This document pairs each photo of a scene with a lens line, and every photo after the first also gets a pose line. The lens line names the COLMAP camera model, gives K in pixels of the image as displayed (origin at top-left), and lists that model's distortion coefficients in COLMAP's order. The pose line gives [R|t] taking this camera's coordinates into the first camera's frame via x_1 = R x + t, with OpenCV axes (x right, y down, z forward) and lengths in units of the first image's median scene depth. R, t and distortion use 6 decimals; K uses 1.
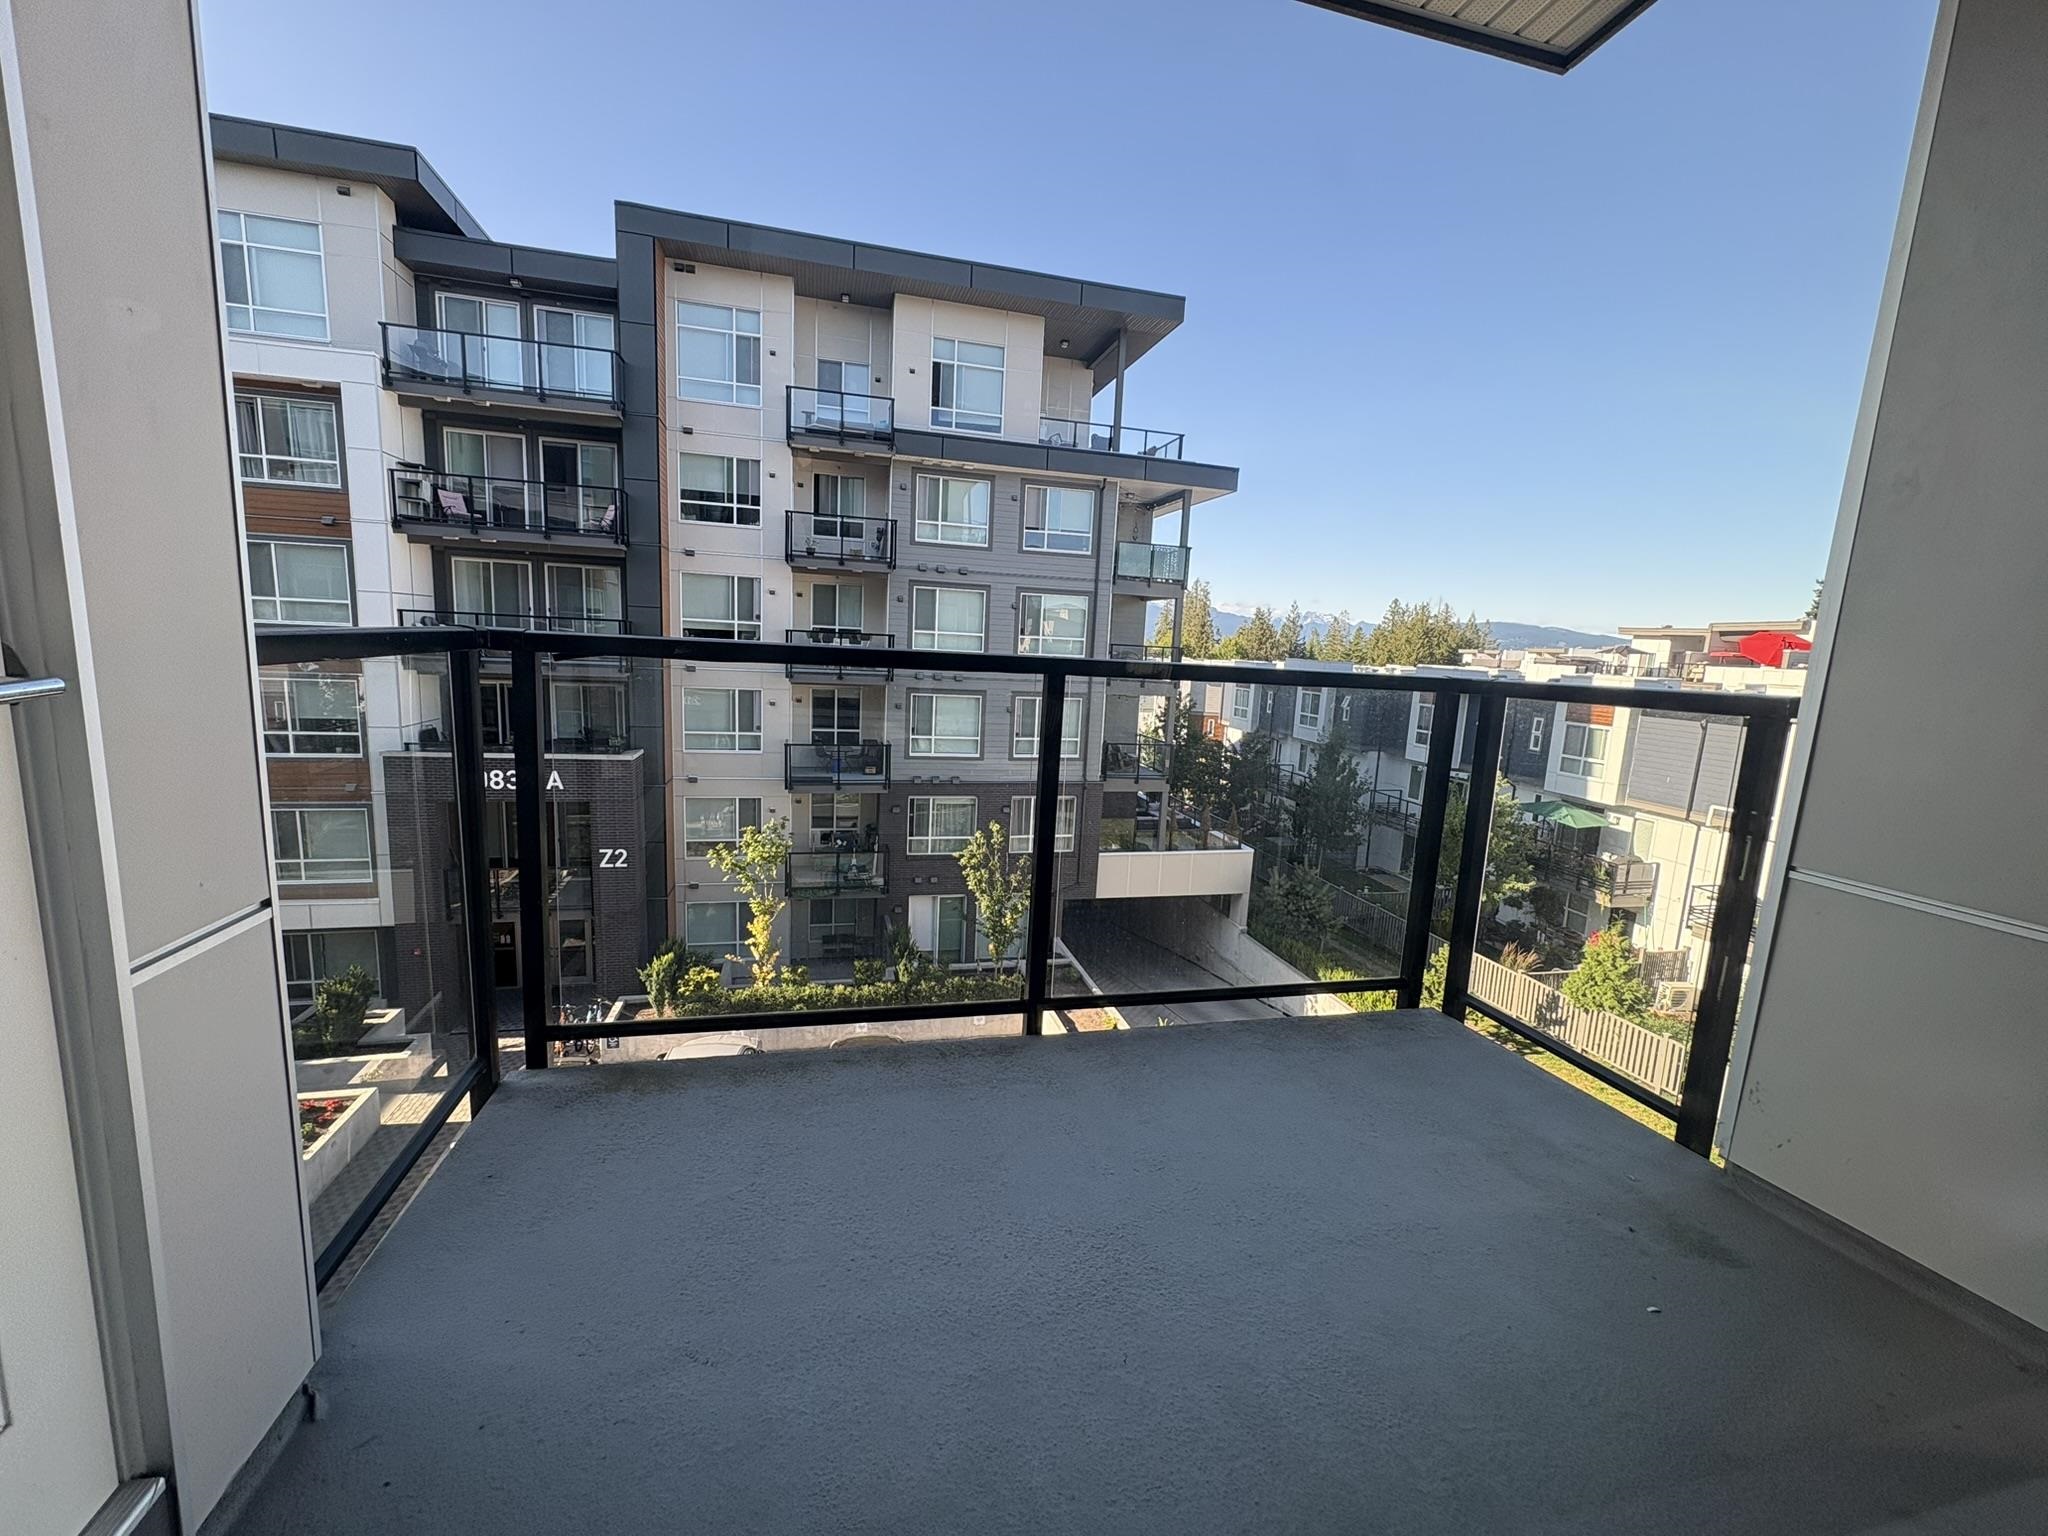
lens RADIAL K [[817.4, 0, 1022.0], [0, 817.4, 768.4], [0, 0, 1]] dist [0.000808, 0.000407]
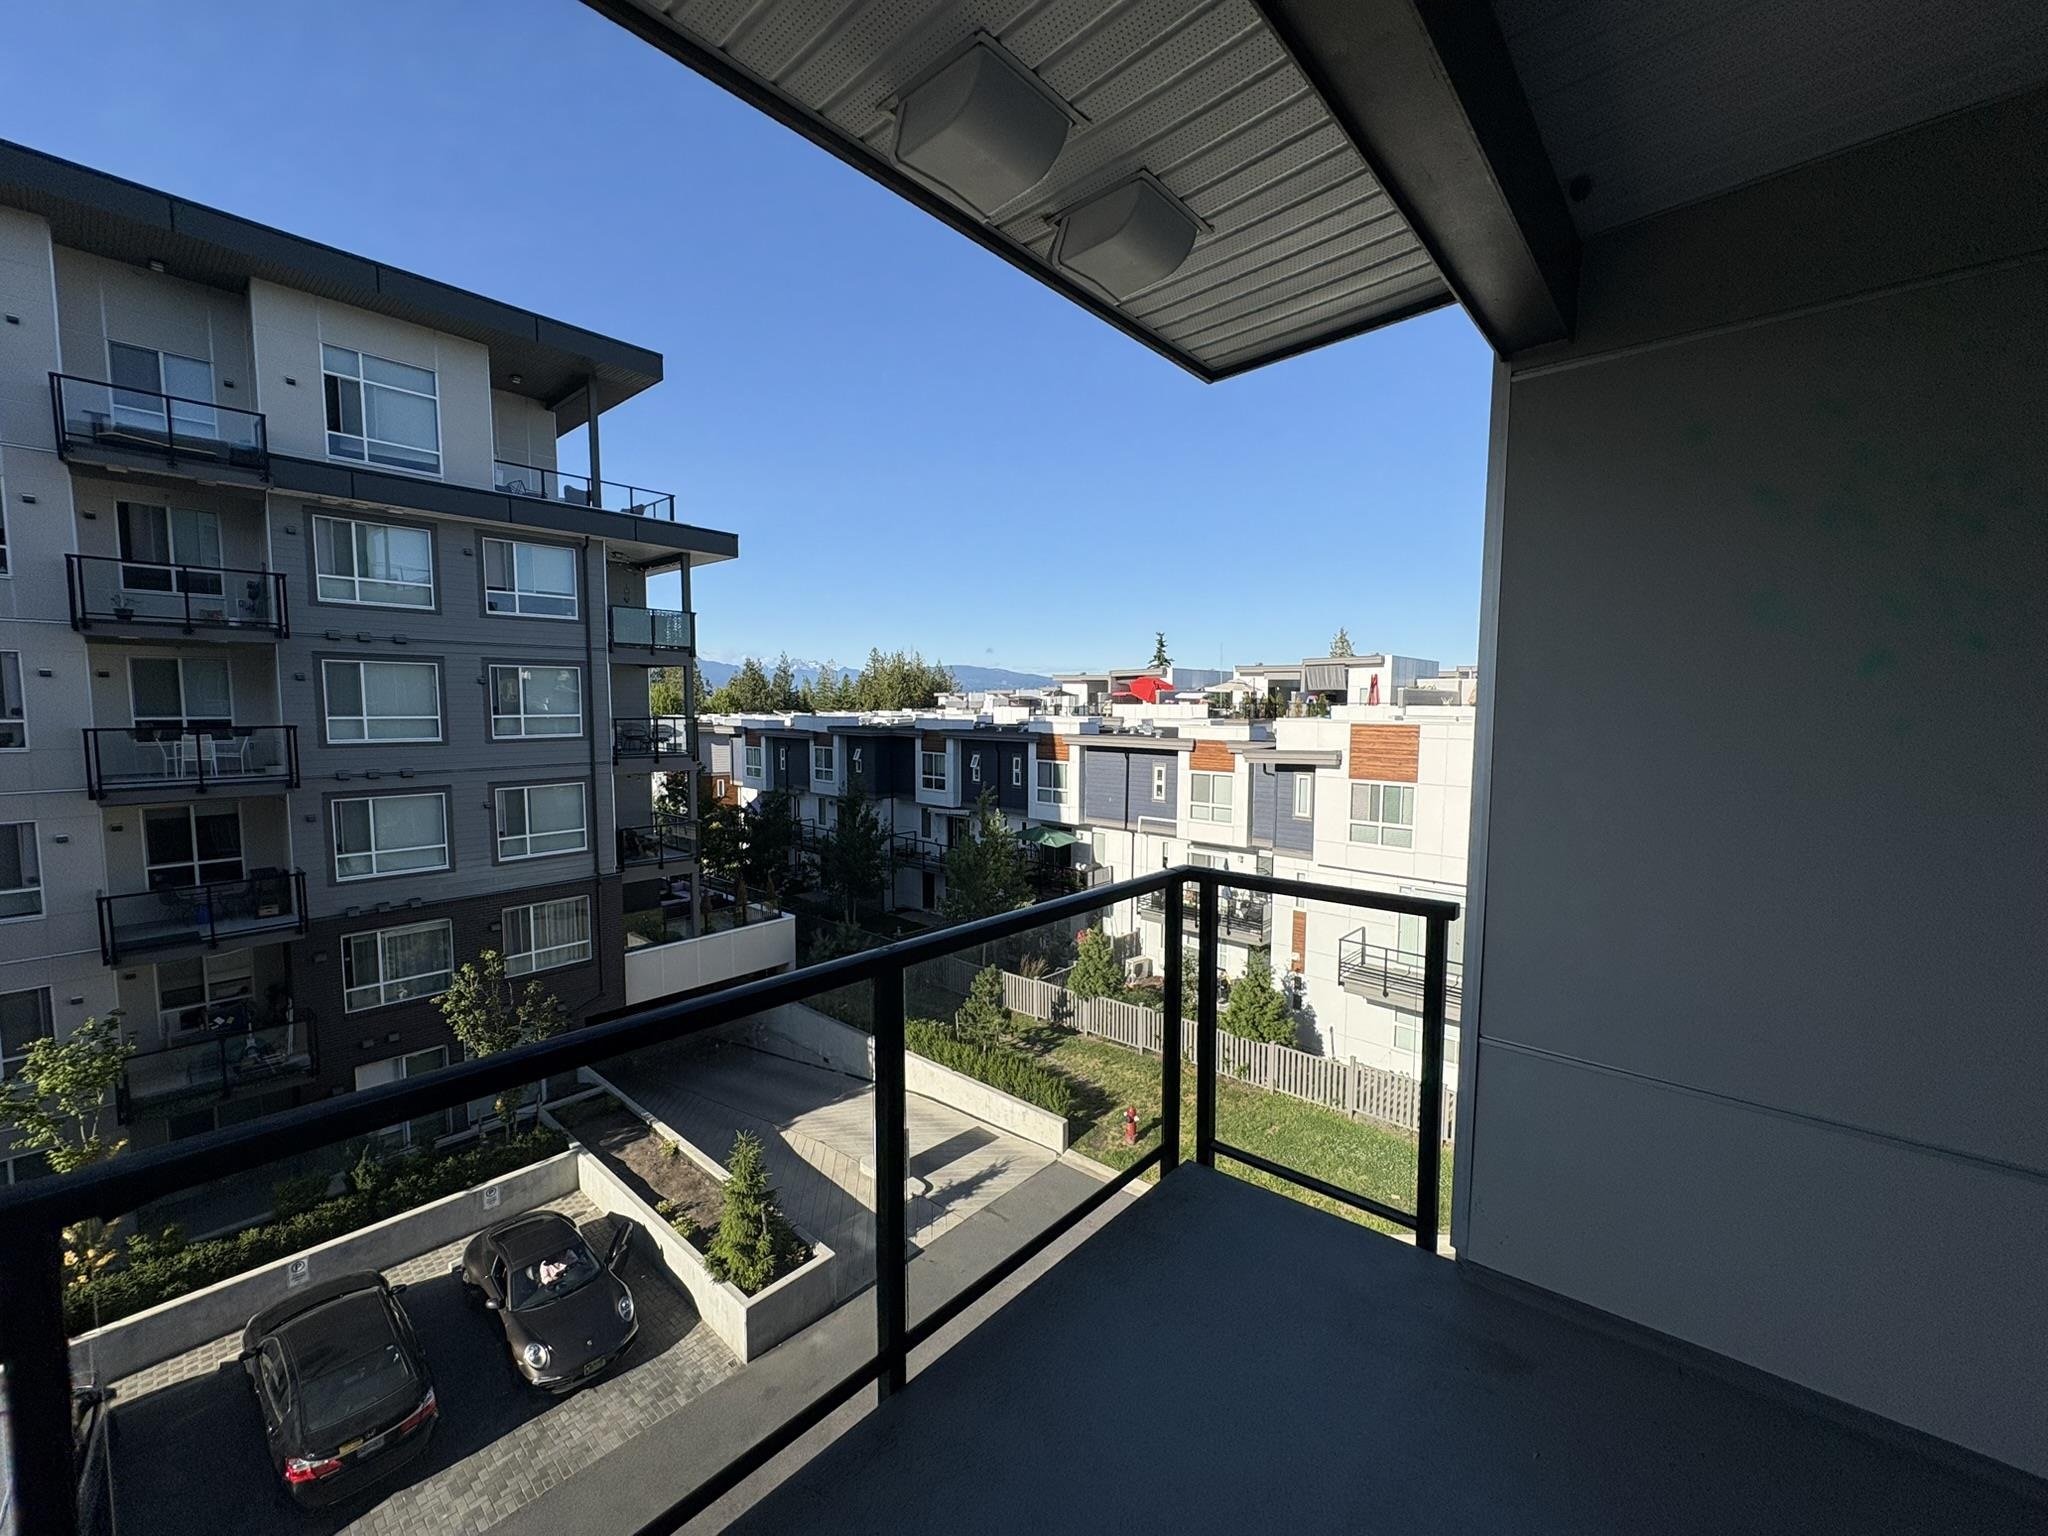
lens RADIAL K [[817.4, 0, 1022.0], [0, 817.4, 768.4], [0, 0, 1]] dist [0.000808, 0.000407]
pose [[0.824321, -0.091330, 0.558707, -0.027673], [0.122841, 0.992244, -0.019042, -0.026289], [-0.552635, 0.084329, 0.829146, 0.017553]]
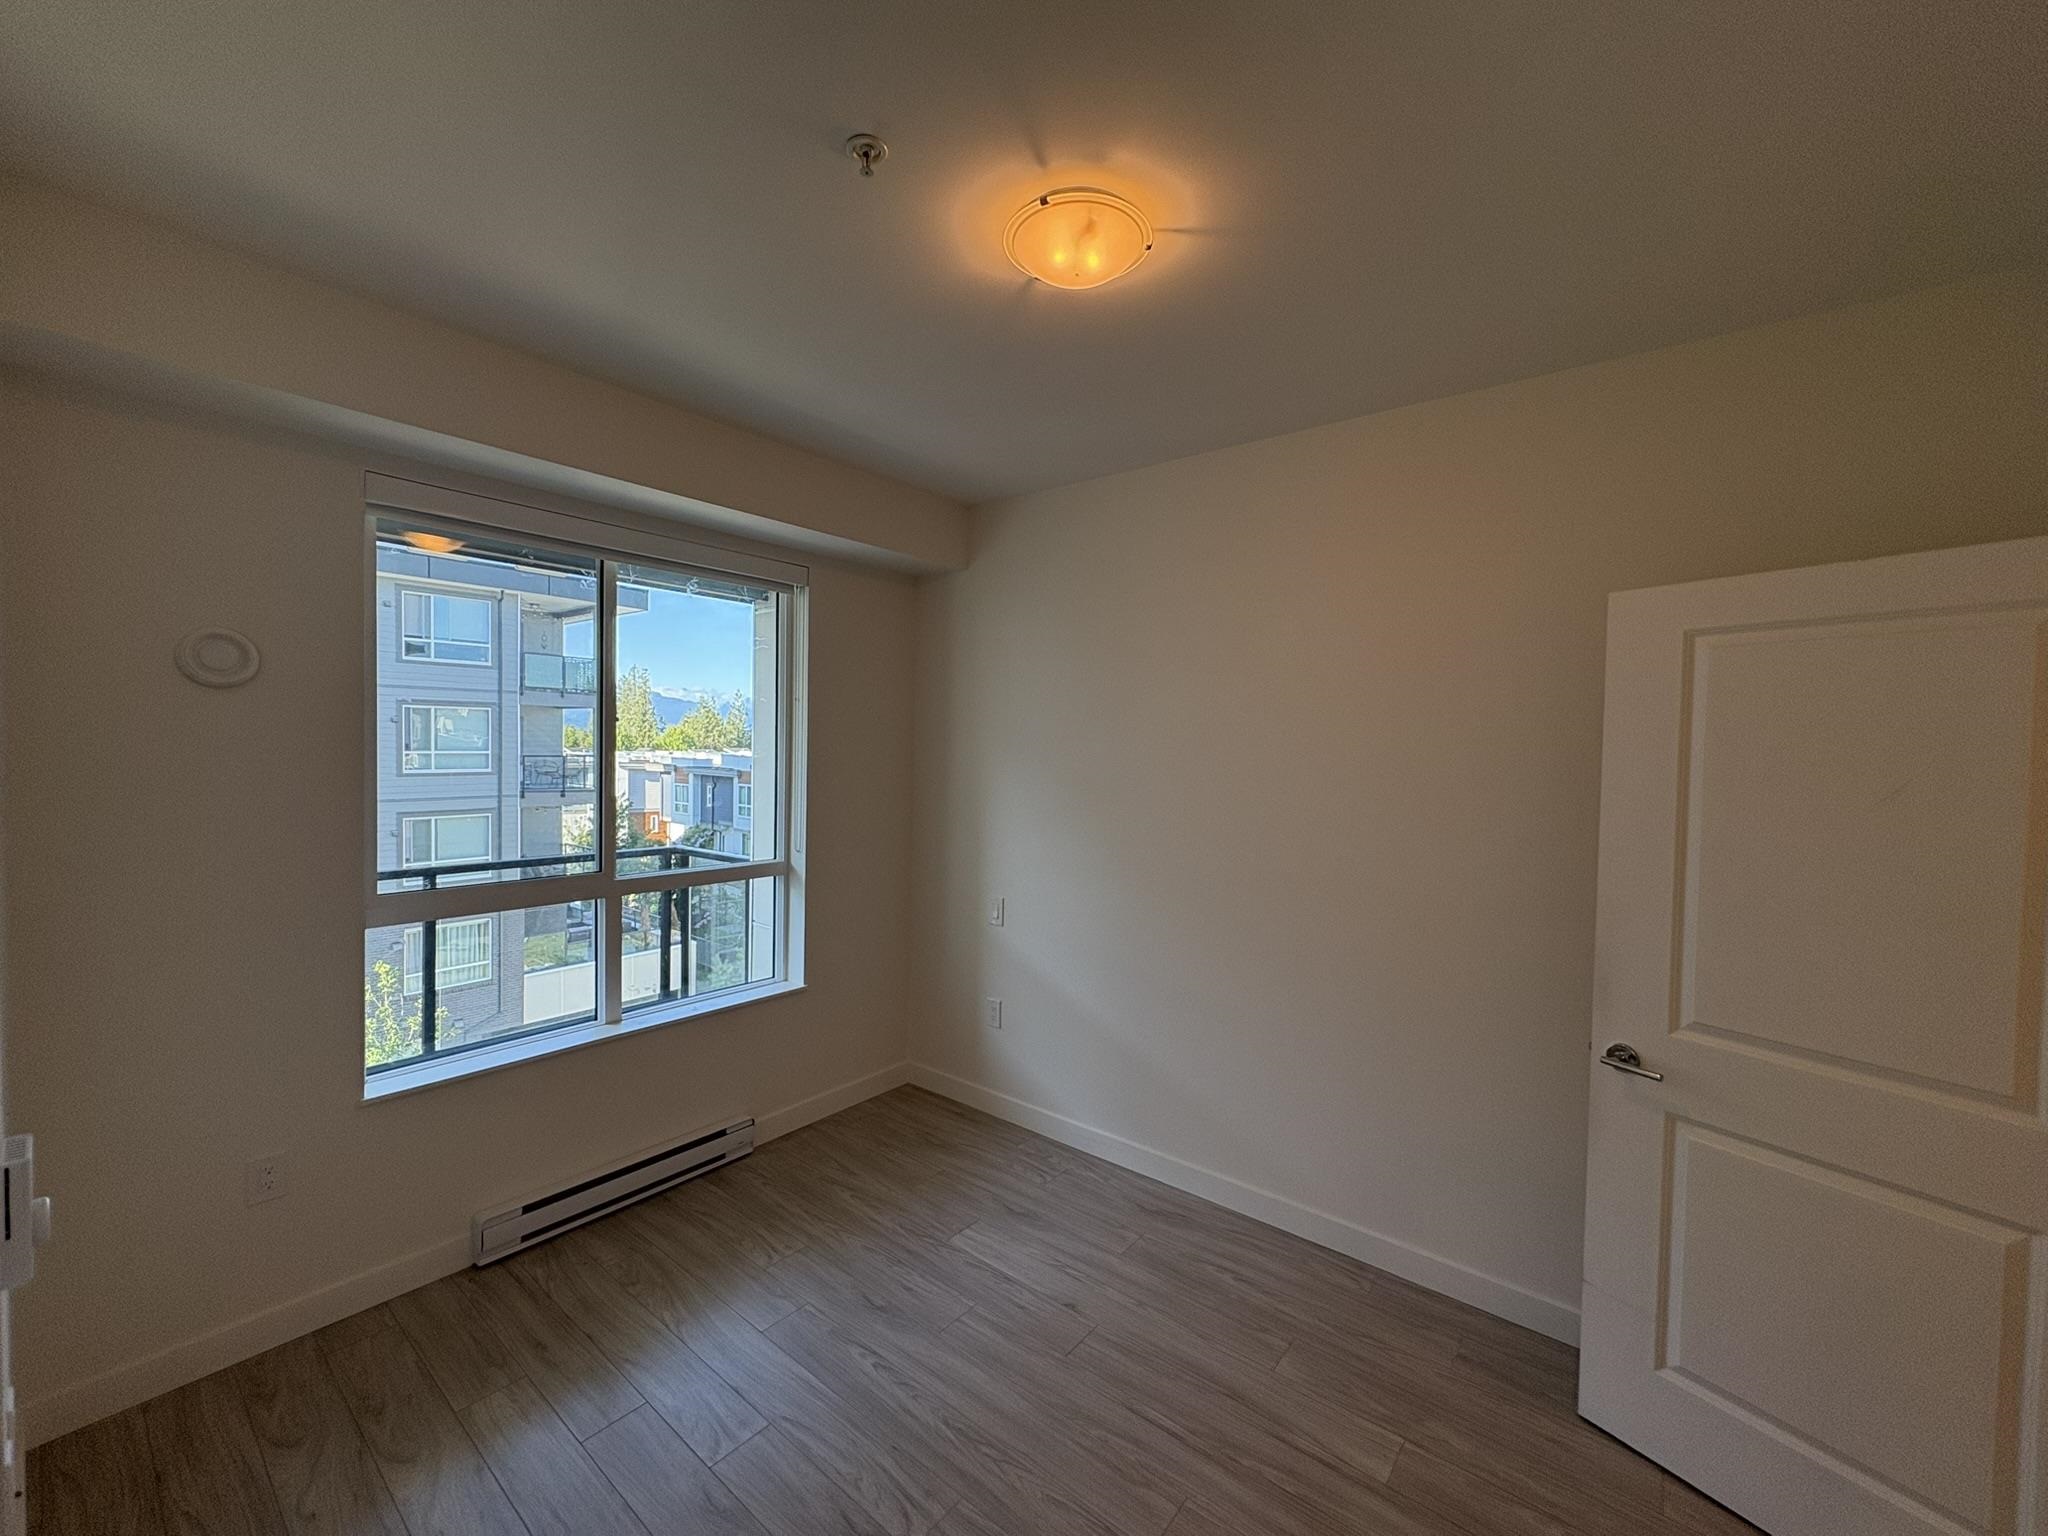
lens RADIAL K [[820.6, 0, 1024.0], [0, 820.6, 768.0], [0, 0, 1]] dist [-0.007796, 0.011009]
pose [[0.799174, -0.051956, 0.598850, 0.001128], [0.112899, 0.991501, -0.064642, -0.007195], [-0.590402, 0.119270, 0.798248, -0.126404]]
